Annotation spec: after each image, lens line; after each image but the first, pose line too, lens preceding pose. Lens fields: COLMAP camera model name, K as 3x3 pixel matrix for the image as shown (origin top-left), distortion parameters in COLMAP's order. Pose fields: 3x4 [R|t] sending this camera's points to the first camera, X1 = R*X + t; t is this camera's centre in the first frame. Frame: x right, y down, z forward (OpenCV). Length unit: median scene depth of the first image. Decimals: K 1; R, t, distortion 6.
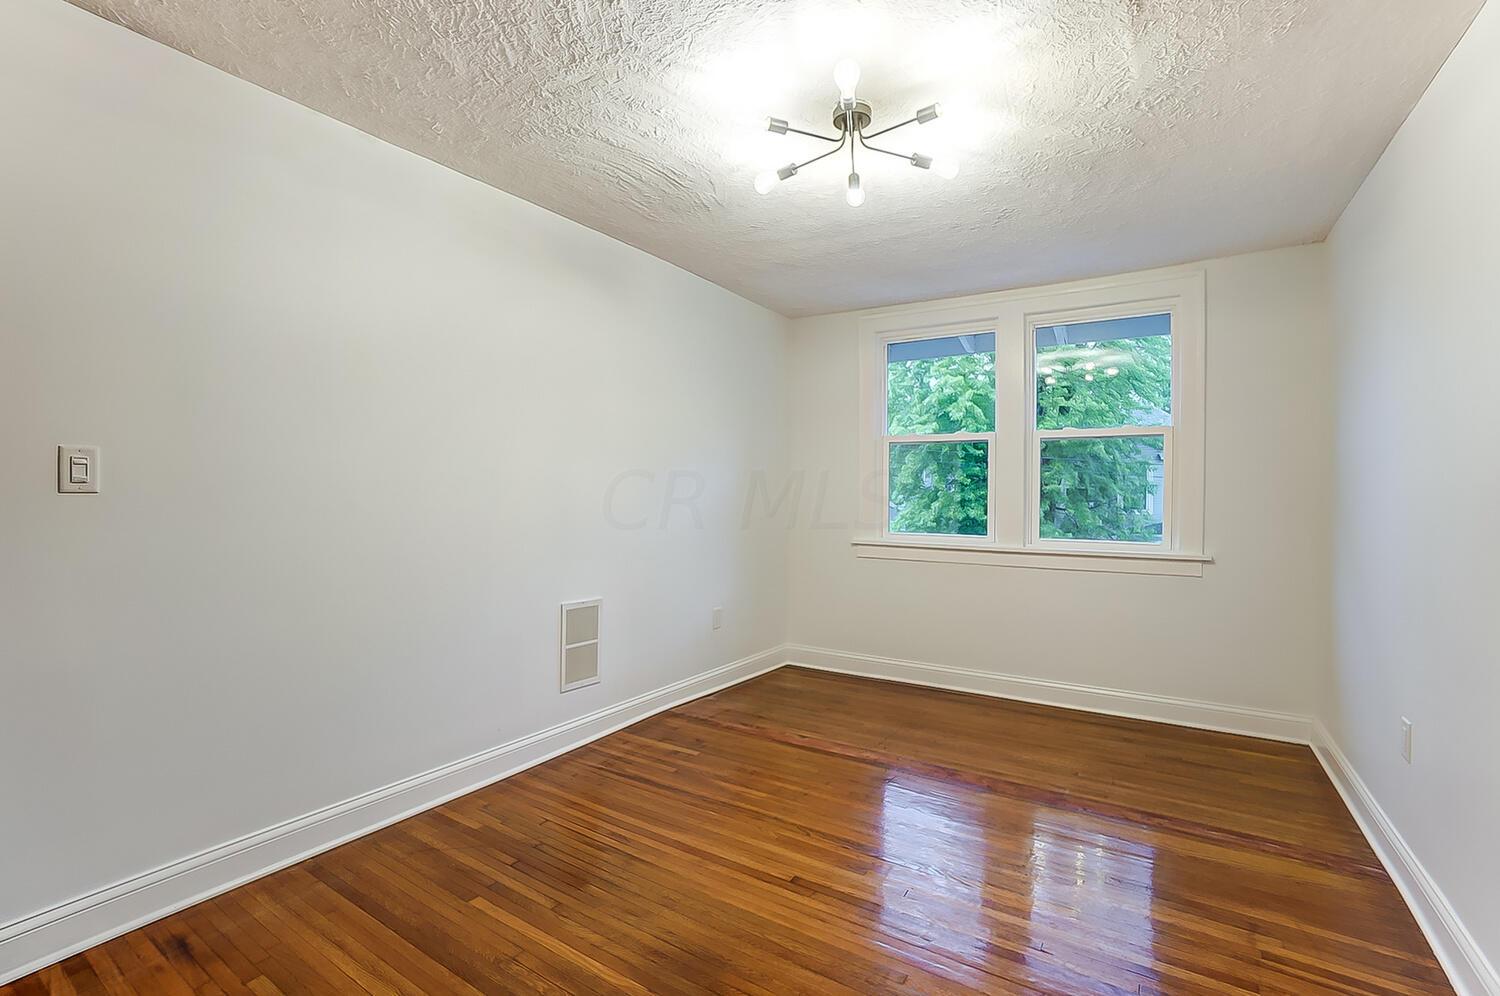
lens RADIAL K [[671.2, 0, 740.5], [0, 671.2, 479.1], [0, 0, 1]] dist [-0.058500, 0.019231]
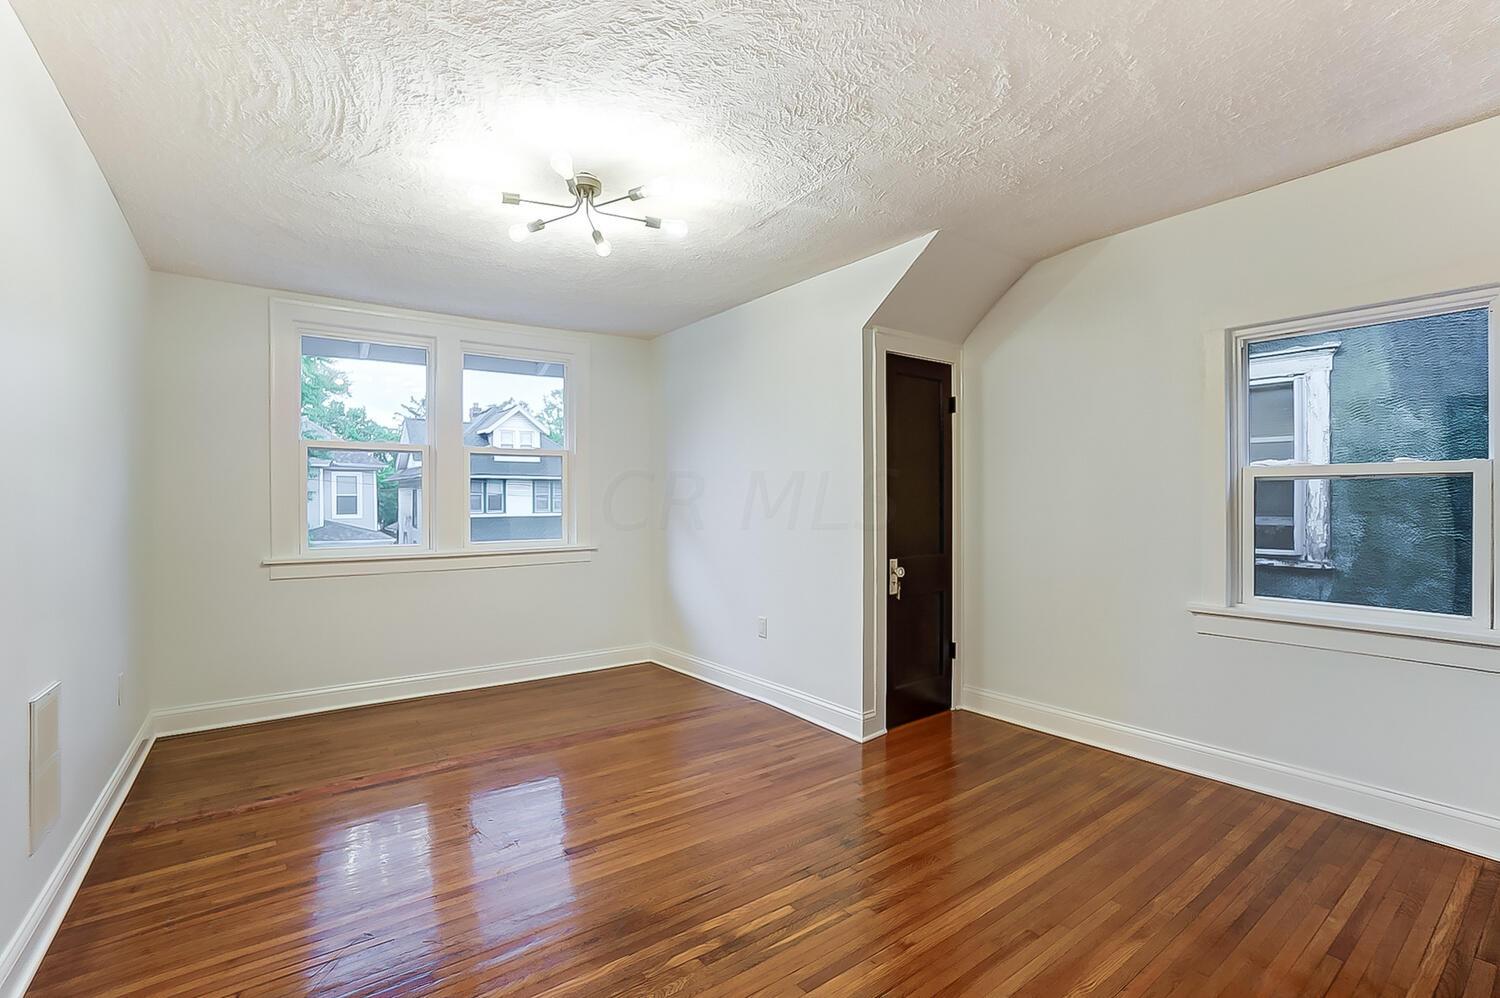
lens RADIAL K [[671.2, 0, 740.5], [0, 671.2, 480.1], [0, 0, 1]] dist [-0.058500, 0.019231]
pose [[0.364028, 0.016674, 0.931239, -0.543693], [-0.007705, 0.999859, -0.014891, -0.004418], [-0.931356, -0.001755, 0.364106, 0.203853]]
